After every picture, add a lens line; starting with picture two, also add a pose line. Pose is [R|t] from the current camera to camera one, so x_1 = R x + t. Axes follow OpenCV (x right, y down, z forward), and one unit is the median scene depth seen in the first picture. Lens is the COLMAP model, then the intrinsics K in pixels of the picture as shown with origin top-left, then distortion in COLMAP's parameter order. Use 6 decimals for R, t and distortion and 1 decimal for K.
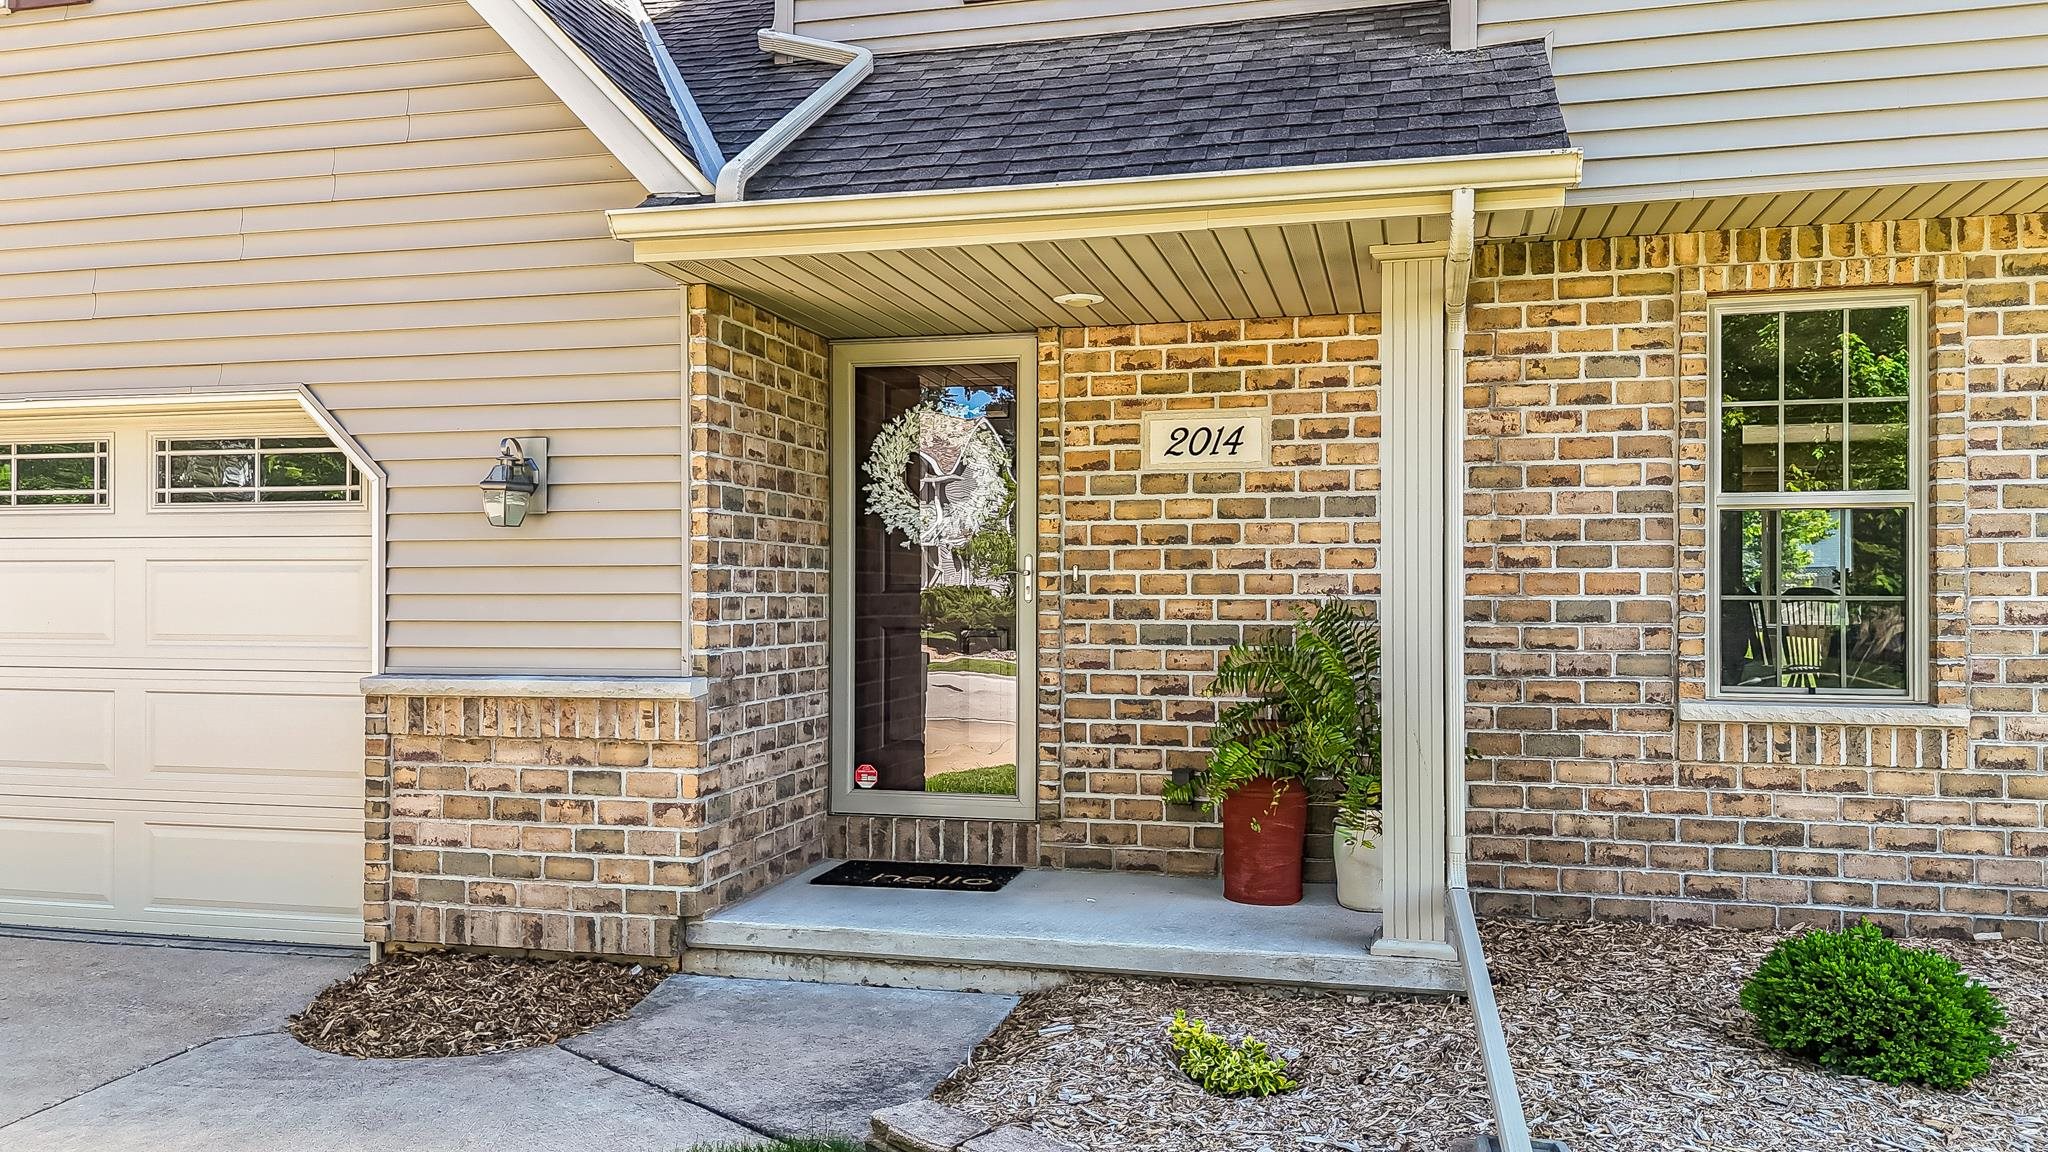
lens RADIAL K [[1513.5, 0, 1024.0], [0, 1513.5, 576.0], [0, 0, 1]] dist [0.031504, -0.003555]
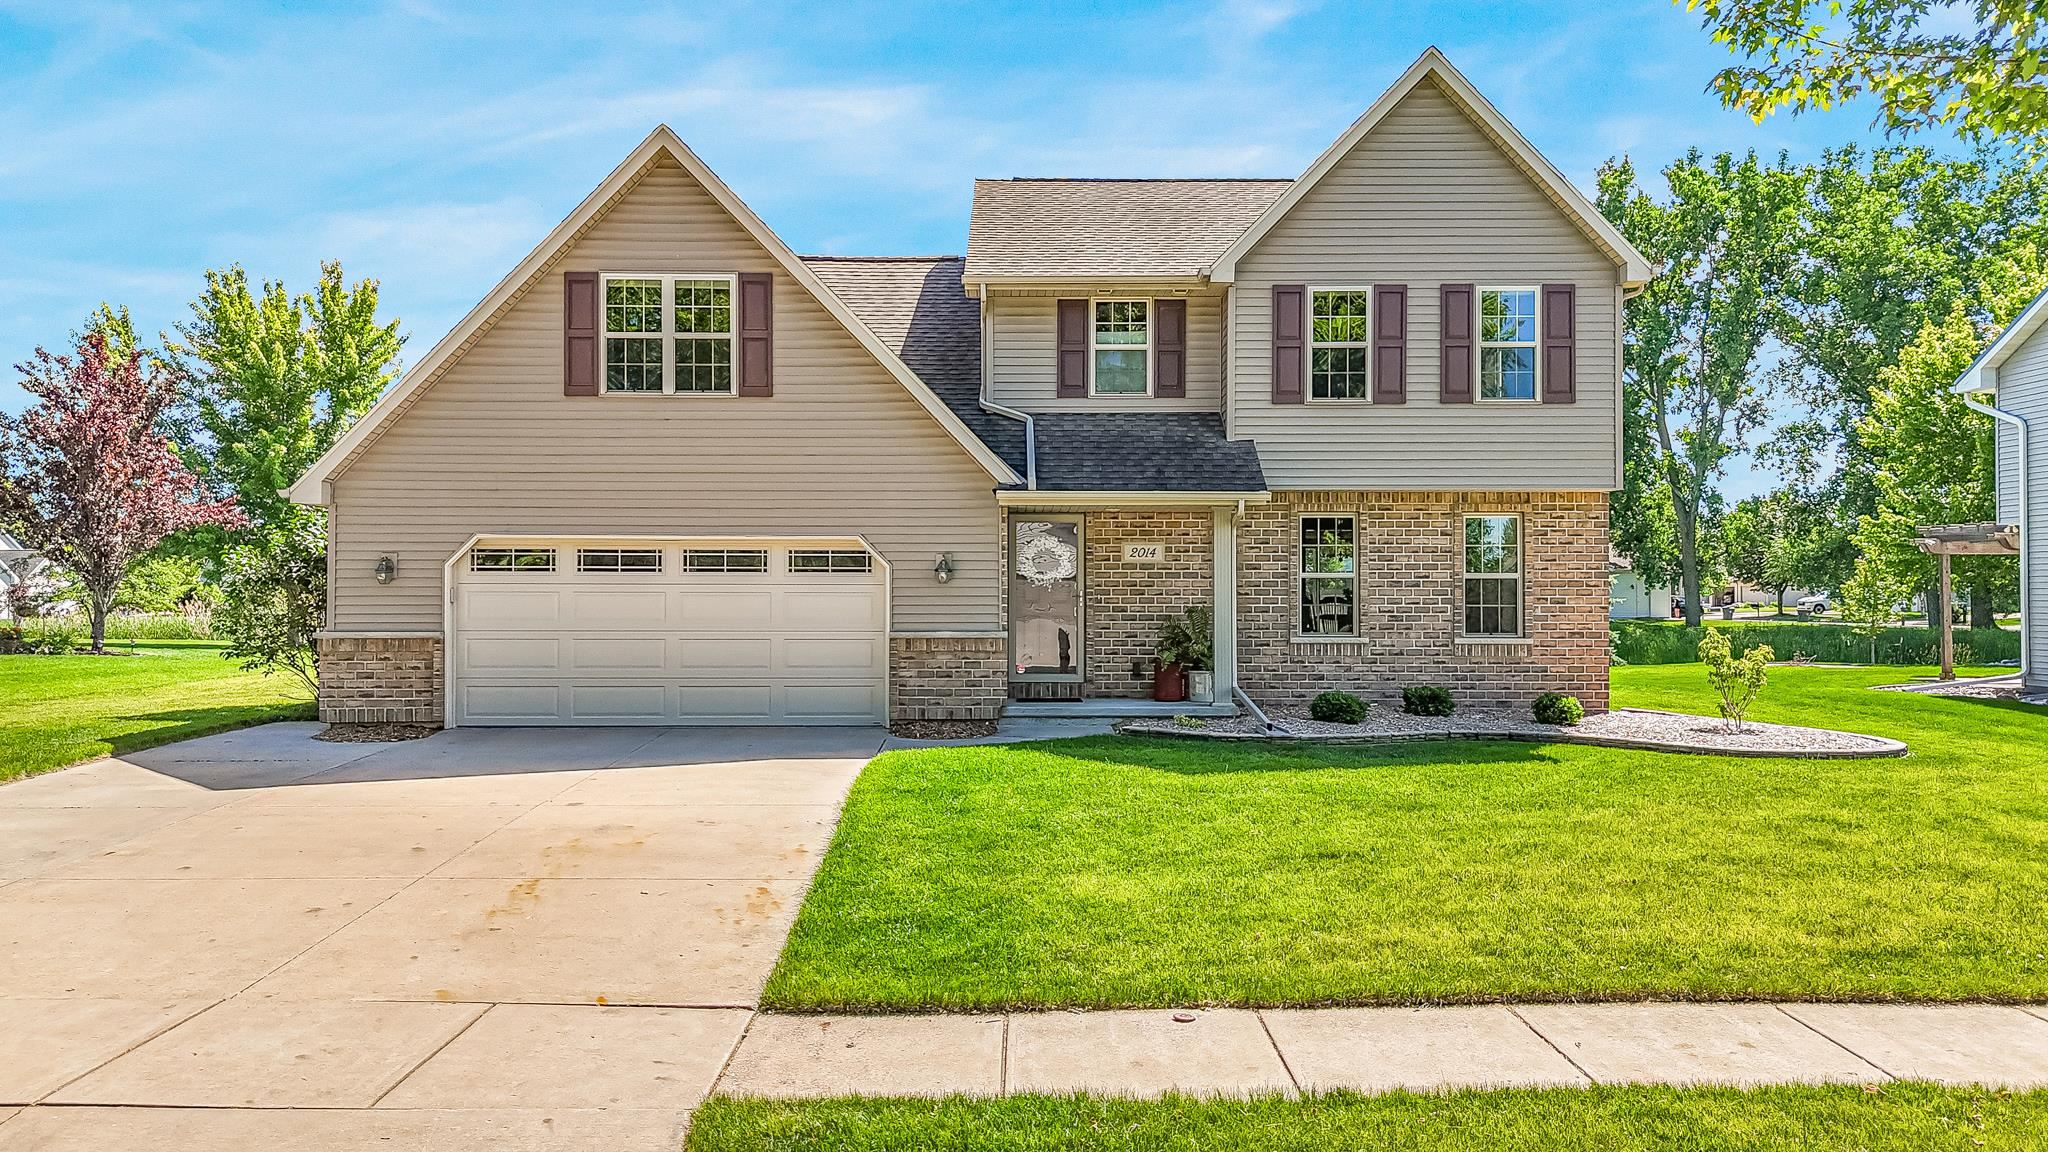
lens RADIAL K [[1513.5, 0, 1024.0], [0, 1513.5, 576.0], [0, 0, 1]] dist [0.031504, -0.003555]
pose [[0.967417, 0.002406, 0.253175, -0.941541], [-0.002136, 0.999997, -0.001340, -0.042307], [-0.253178, 0.000756, 0.967420, -1.991397]]
